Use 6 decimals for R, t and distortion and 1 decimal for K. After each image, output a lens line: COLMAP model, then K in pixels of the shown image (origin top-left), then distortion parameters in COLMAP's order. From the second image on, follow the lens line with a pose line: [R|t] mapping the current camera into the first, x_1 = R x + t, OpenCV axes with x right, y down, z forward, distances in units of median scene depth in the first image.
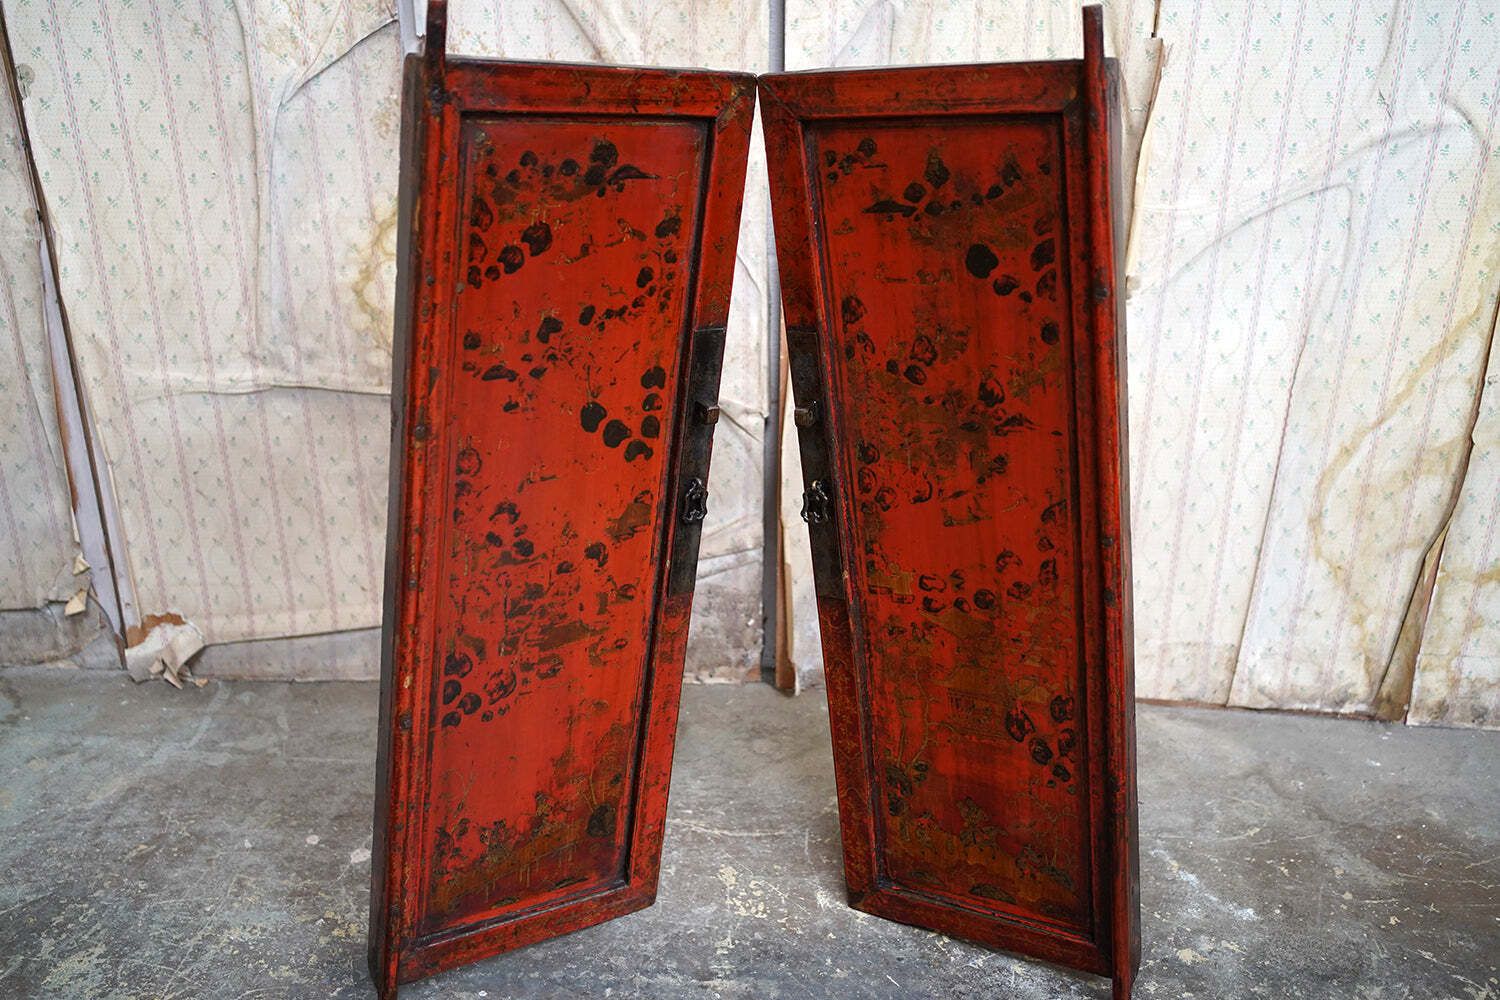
lens RADIAL K [[1515.1, 0, 757.8], [0, 1515.1, 501.7], [0, 0, 1]] dist [0.022977, 0.000000]
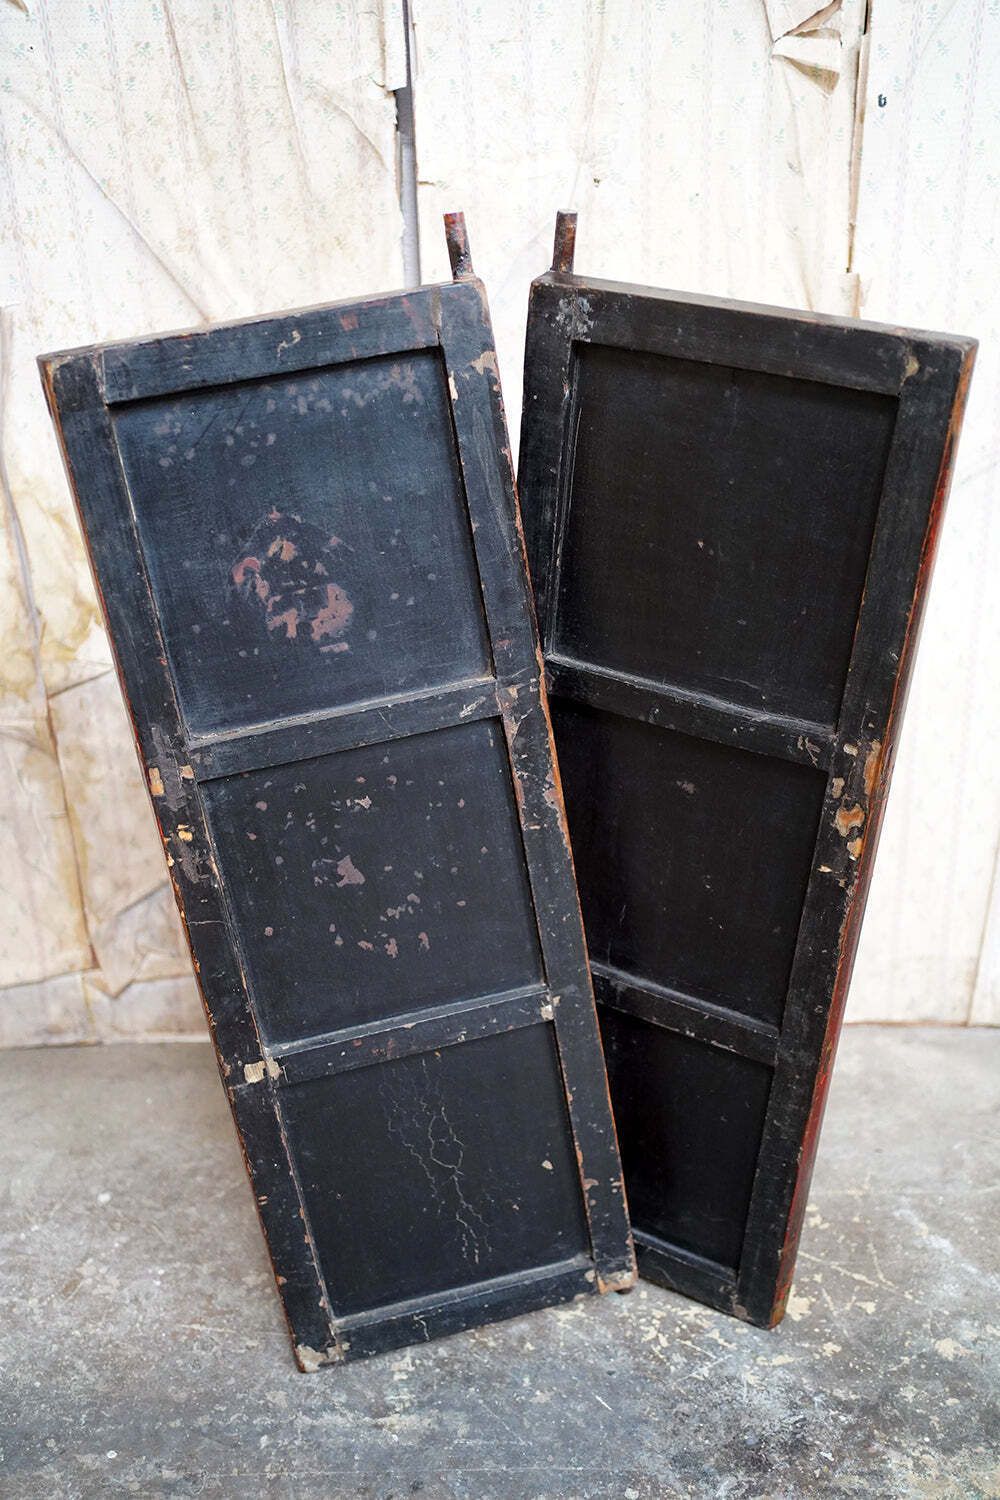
lens RADIAL K [[1515.1, 0, 497.8], [0, 1515.1, 753.0], [0, 0, 1]] dist [0.022977, 0.000000]
pose [[0.998375, -0.051813, 0.023730, 0.032074], [0.051929, 0.998641, -0.004321, -0.047908], [-0.023473, 0.005546, 0.999709, 0.172202]]
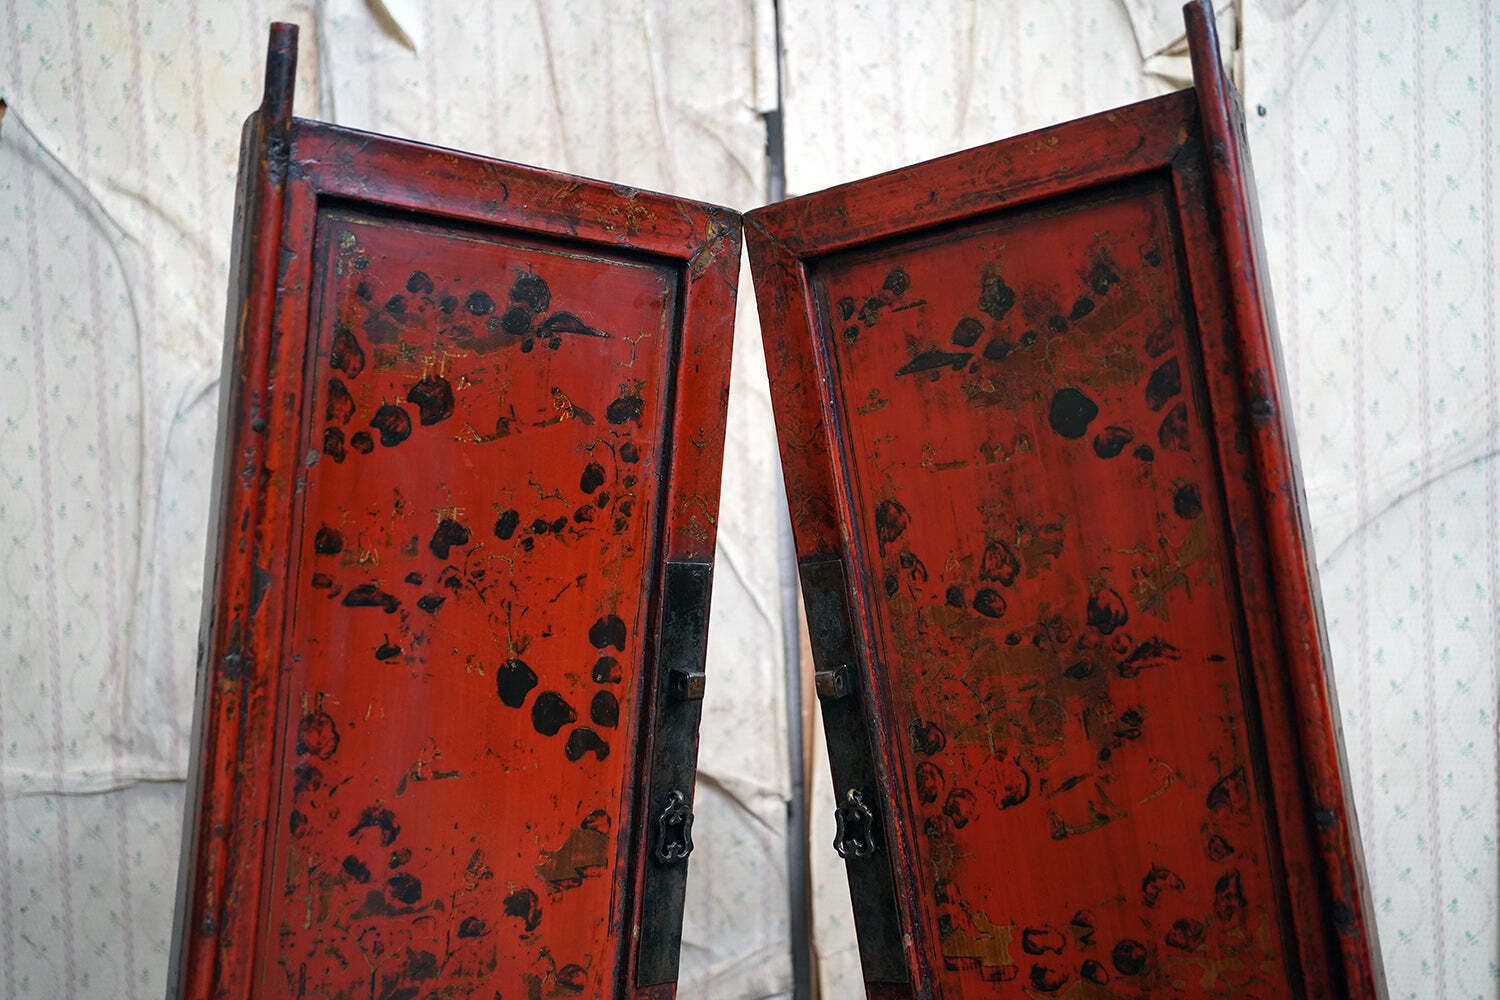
lens RADIAL K [[1515.1, 0, 749.4], [0, 1515.1, 508.9], [0, 0, 1]] dist [0.022977, 0.000000]
pose [[0.998875, -0.040972, -0.023896, 0.013863], [0.028959, 0.925809, -0.376880, 0.126158], [0.037565, 0.375764, 0.925954, 0.338677]]
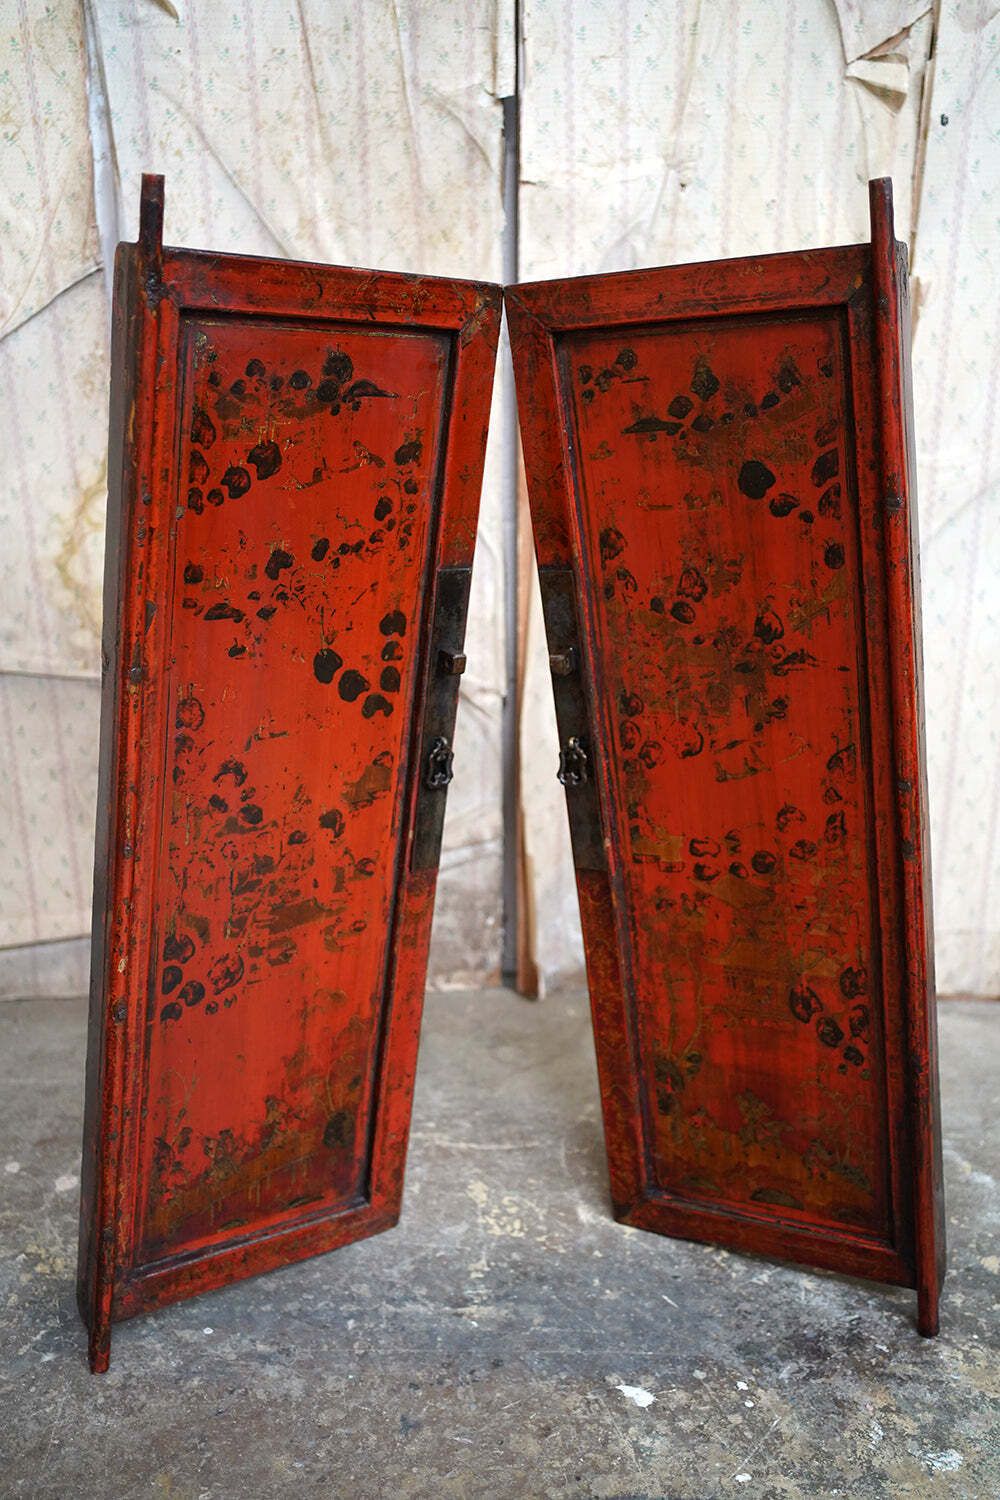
lens RADIAL K [[1515.1, 0, 506.2], [0, 1515.1, 758.1], [0, 0, 1]] dist [0.022977, 0.000000]
pose [[0.999286, -0.021140, 0.031318, -0.031075], [0.023107, 0.997693, -0.063838, 0.056807], [-0.029896, 0.064516, 0.997469, 0.100037]]
